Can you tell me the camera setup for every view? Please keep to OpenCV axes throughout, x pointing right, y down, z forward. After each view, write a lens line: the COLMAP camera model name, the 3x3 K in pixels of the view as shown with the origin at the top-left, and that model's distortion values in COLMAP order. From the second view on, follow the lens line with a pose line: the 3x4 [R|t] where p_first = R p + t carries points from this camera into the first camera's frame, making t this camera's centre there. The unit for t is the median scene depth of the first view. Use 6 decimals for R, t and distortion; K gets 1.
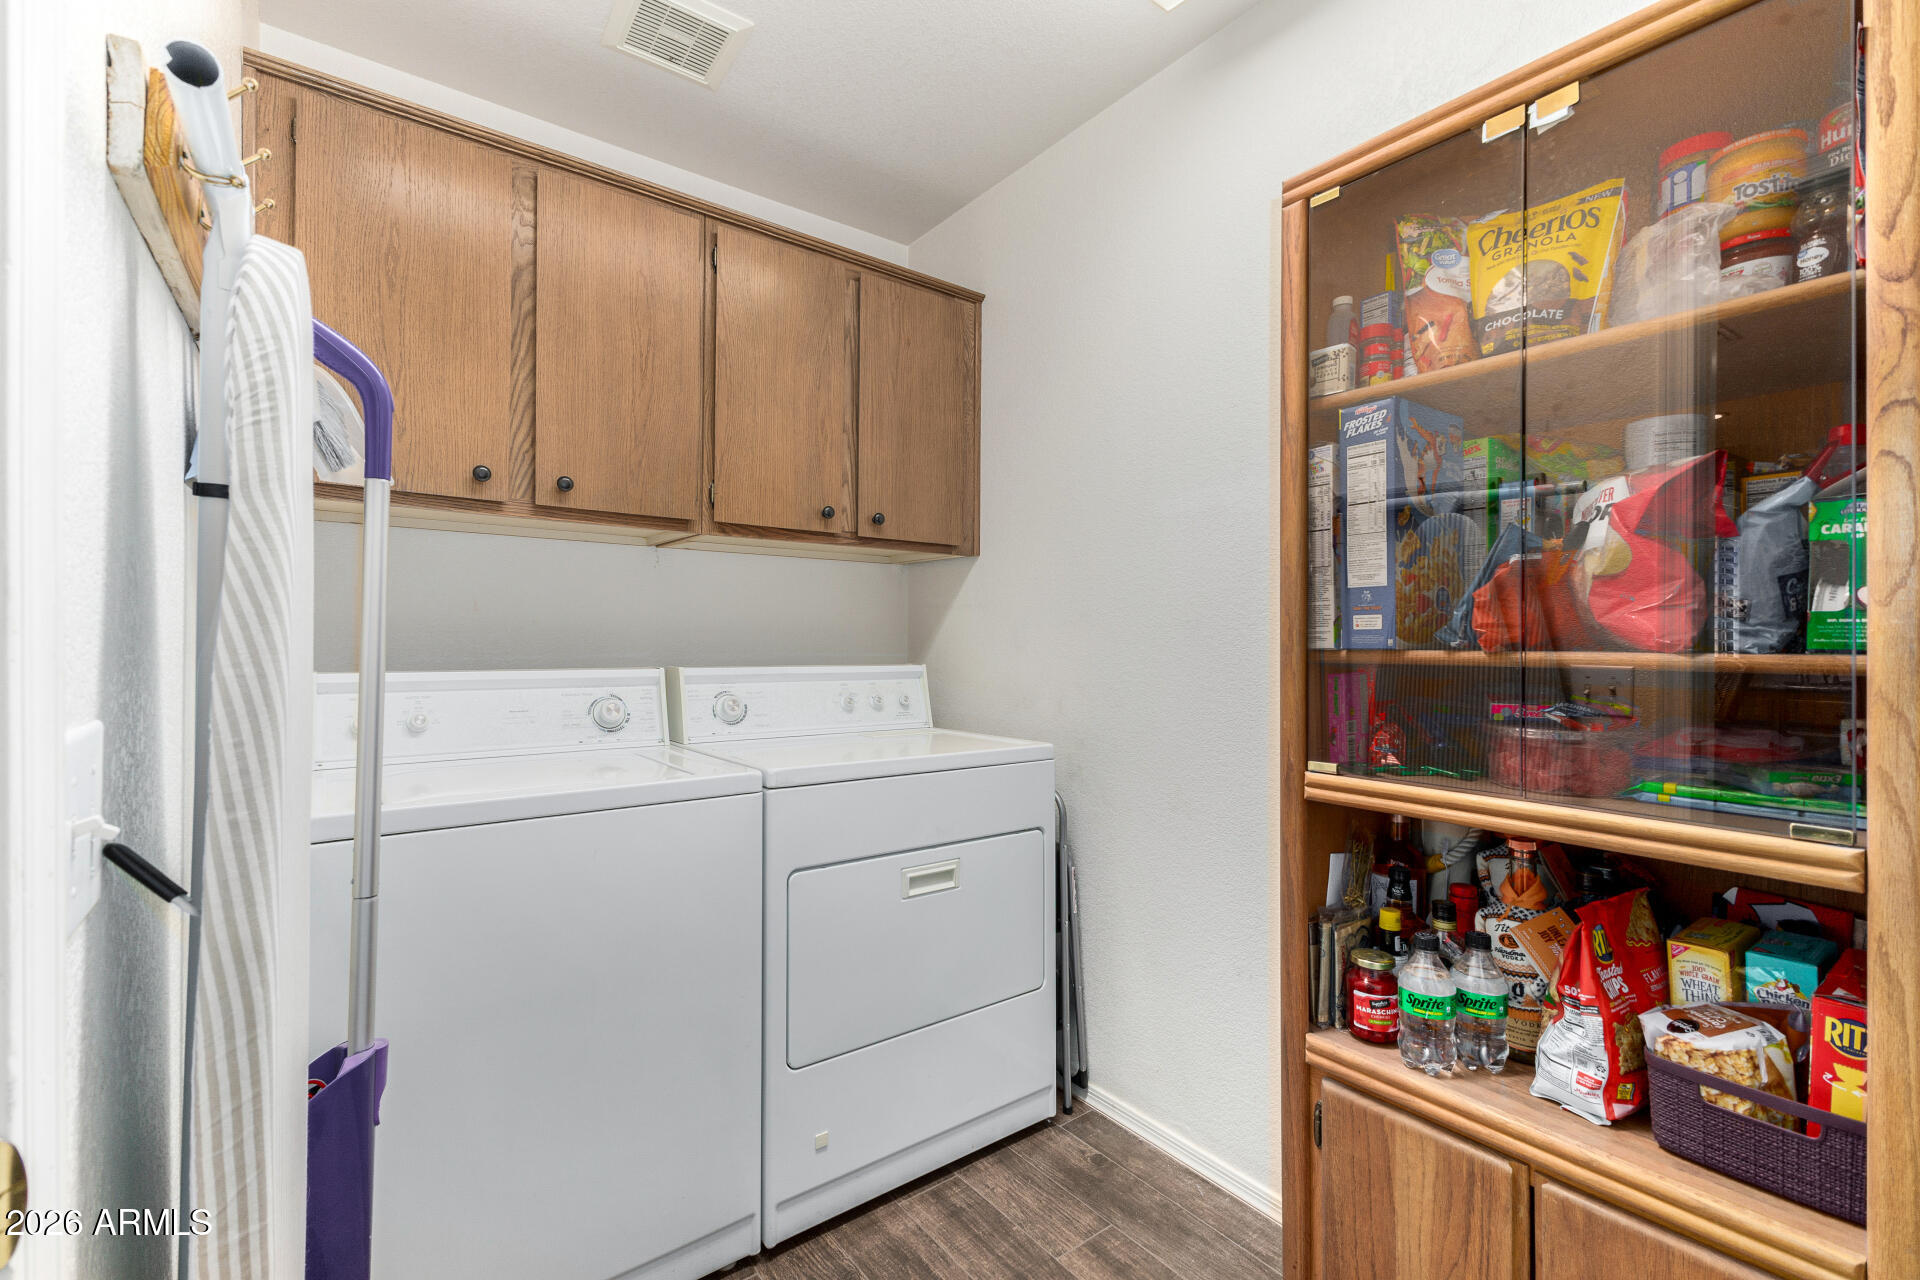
lens RADIAL K [[828.5, 0, 962.8], [0, 828.5, 641.0], [0, 0, 1]] dist [0.008849, -0.000503]
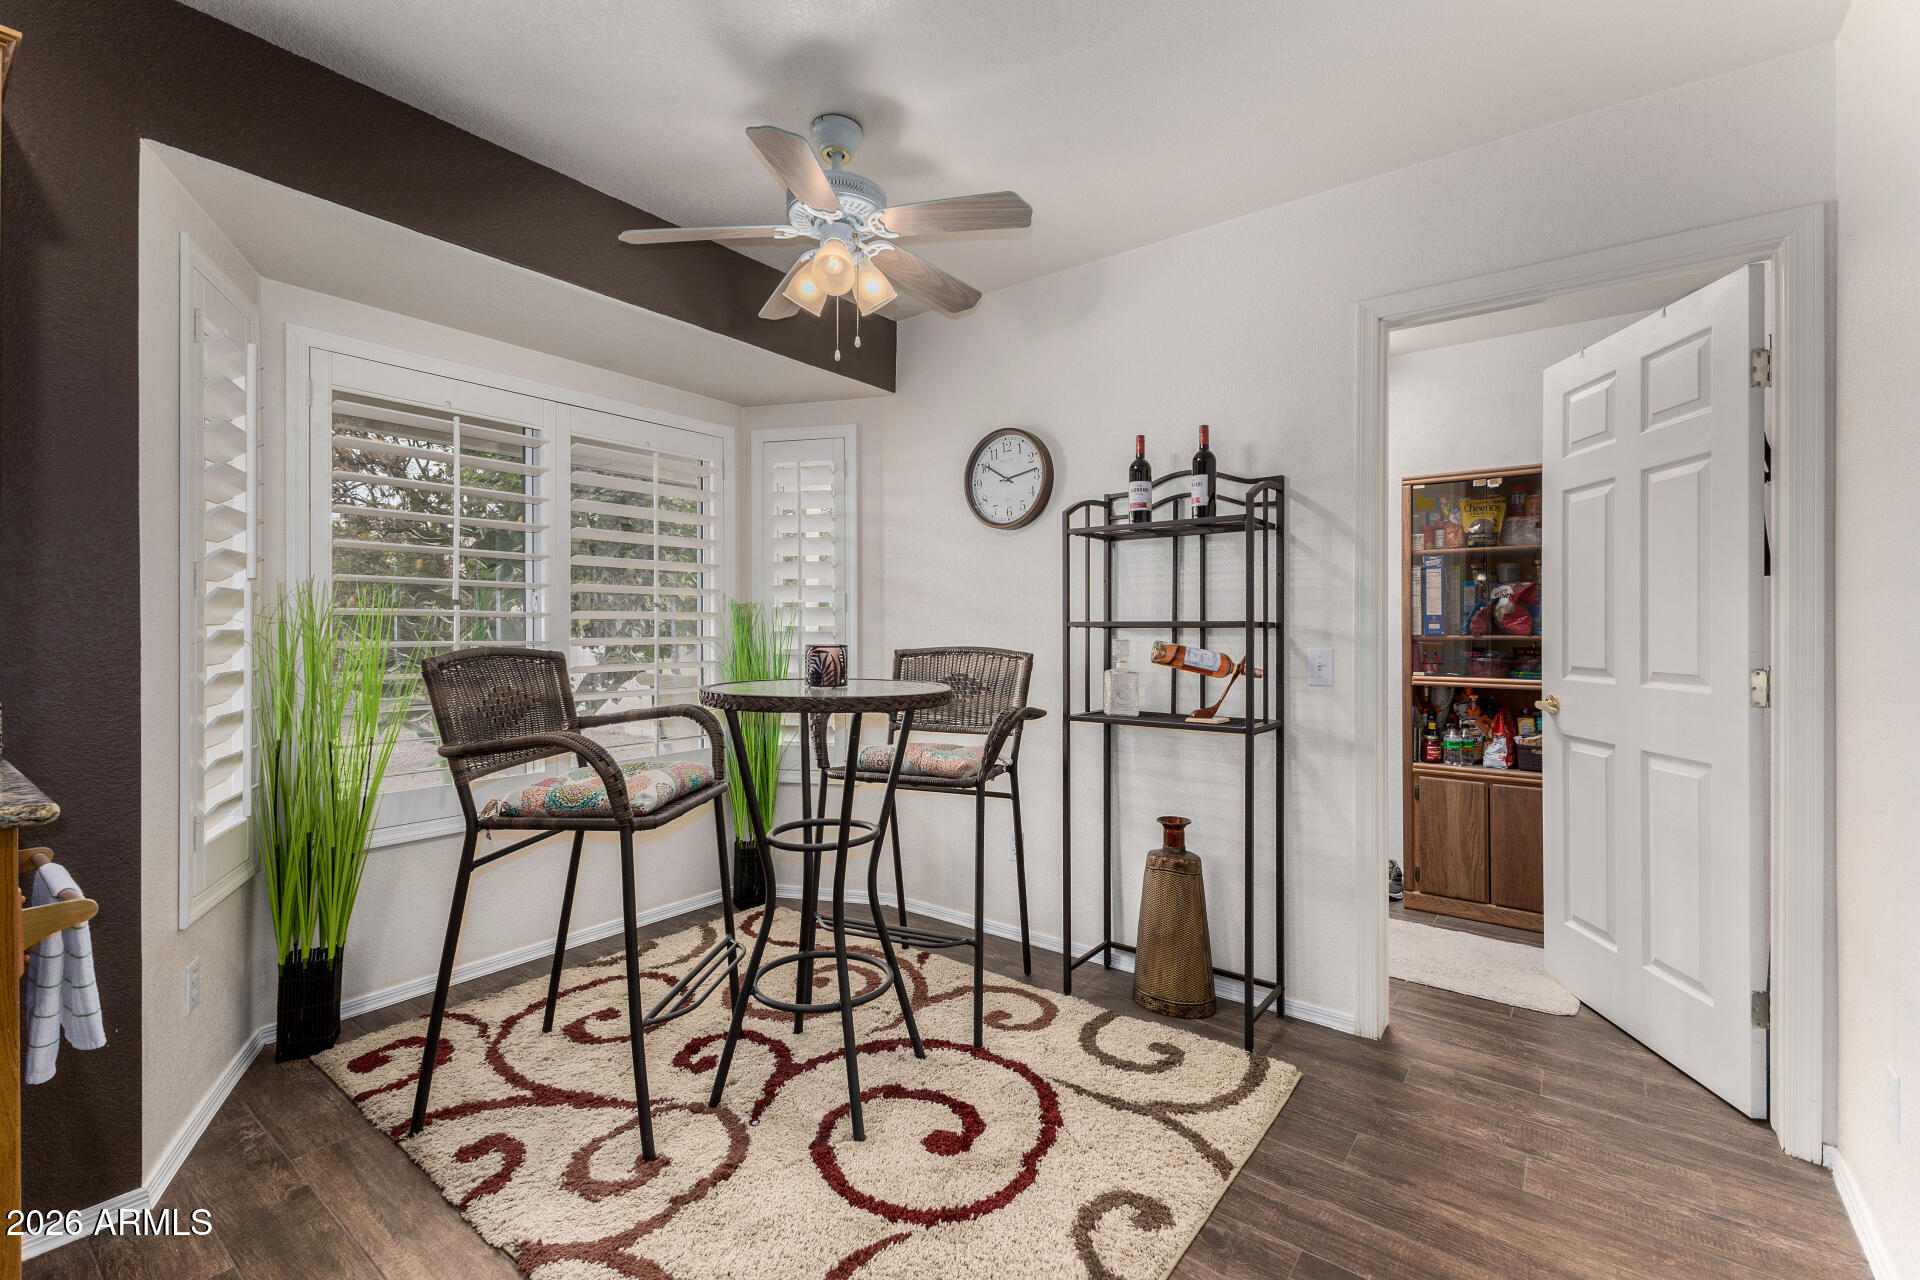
lens RADIAL K [[828.5, 0, 958.0], [0, 828.5, 633.3], [0, 0, 1]] dist [0.008849, -0.000503]
pose [[0.967755, -0.006422, 0.251810, -2.014658], [0.006651, 0.999978, -0.000061, -0.007483], [-0.251804, 0.001734, 0.967777, -1.558807]]
